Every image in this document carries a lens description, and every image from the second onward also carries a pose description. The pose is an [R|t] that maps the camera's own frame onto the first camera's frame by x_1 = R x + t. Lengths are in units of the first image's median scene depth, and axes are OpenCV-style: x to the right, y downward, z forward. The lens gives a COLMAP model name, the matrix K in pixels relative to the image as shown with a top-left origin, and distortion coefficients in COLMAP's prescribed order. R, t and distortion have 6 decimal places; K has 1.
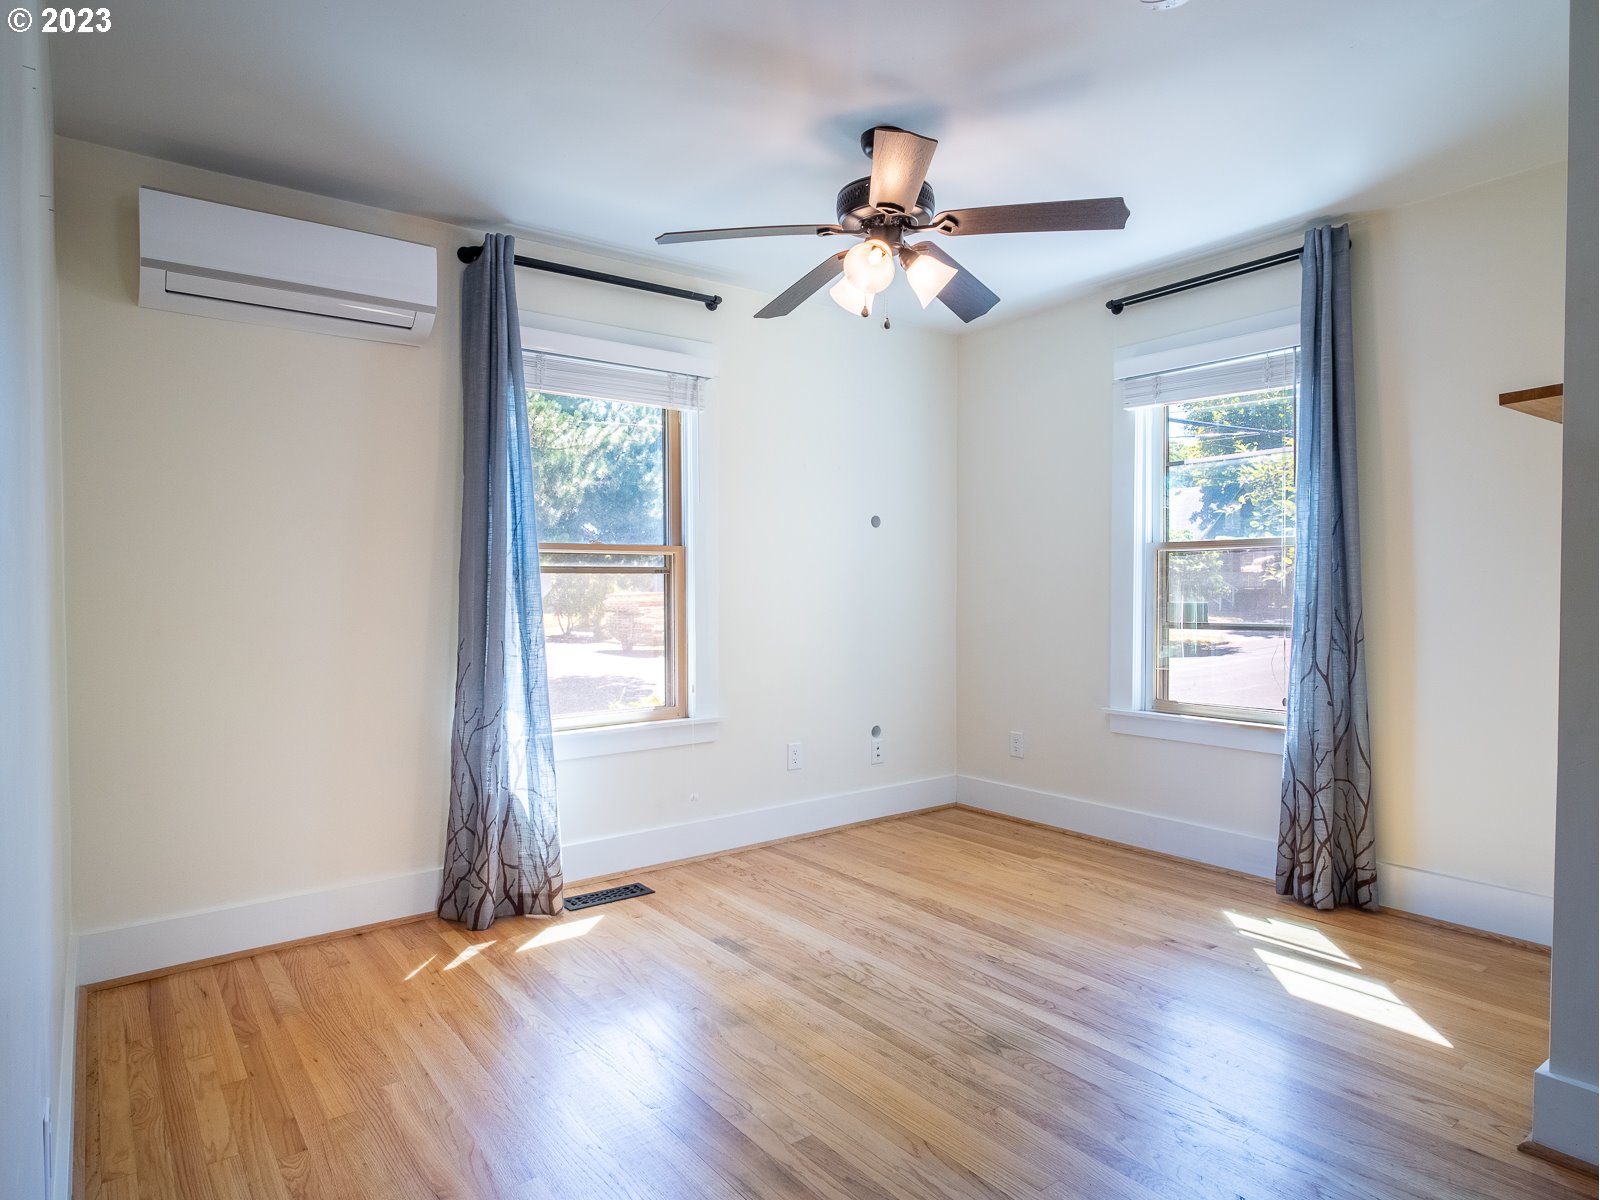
lens RADIAL K [[950.5, 0, 804.5], [0, 950.5, 601.2], [0, 0, 1]] dist [-0.001741, -0.001927]
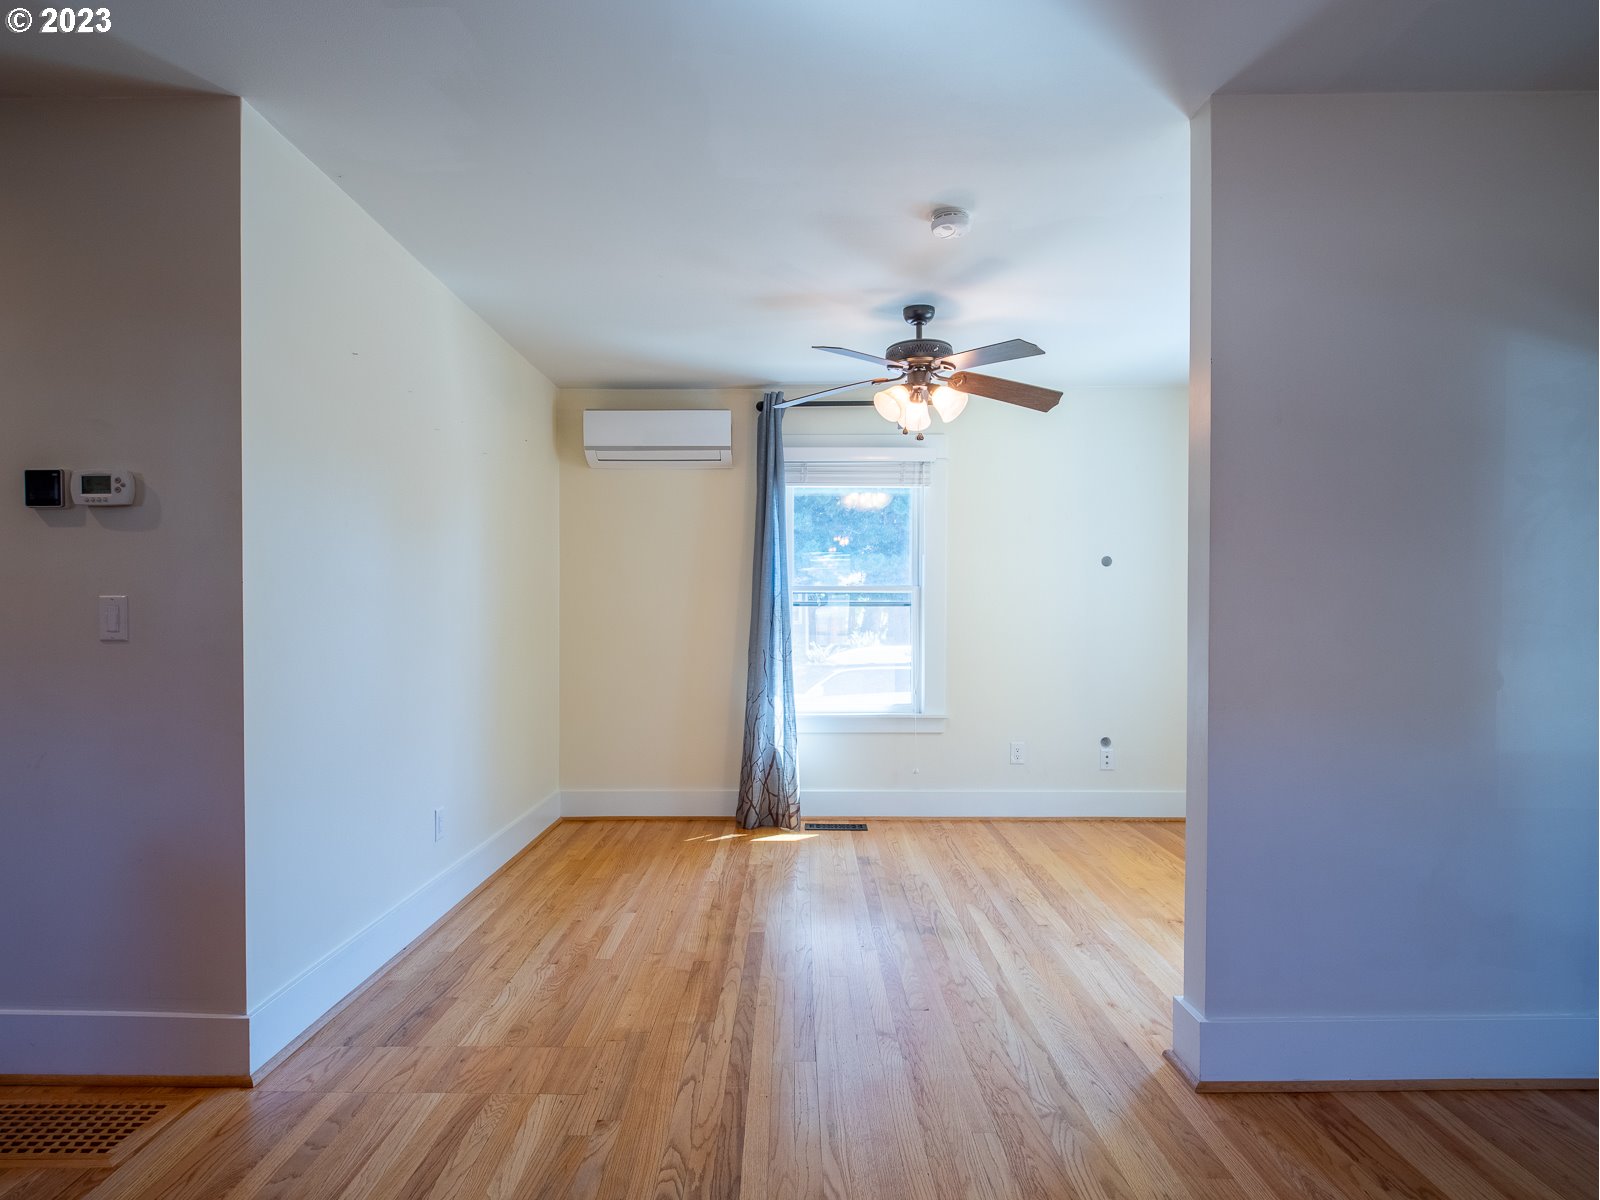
lens RADIAL K [[912.5, 0, 759.5], [0, 912.5, 602.8], [0, 0, 1]] dist [-0.002717, -0.002332]
pose [[0.779556, -0.000461, -0.626332, 0.621354], [-0.016582, 0.999634, -0.021375, -0.002958], [0.626113, 0.027049, 0.779263, -0.191228]]
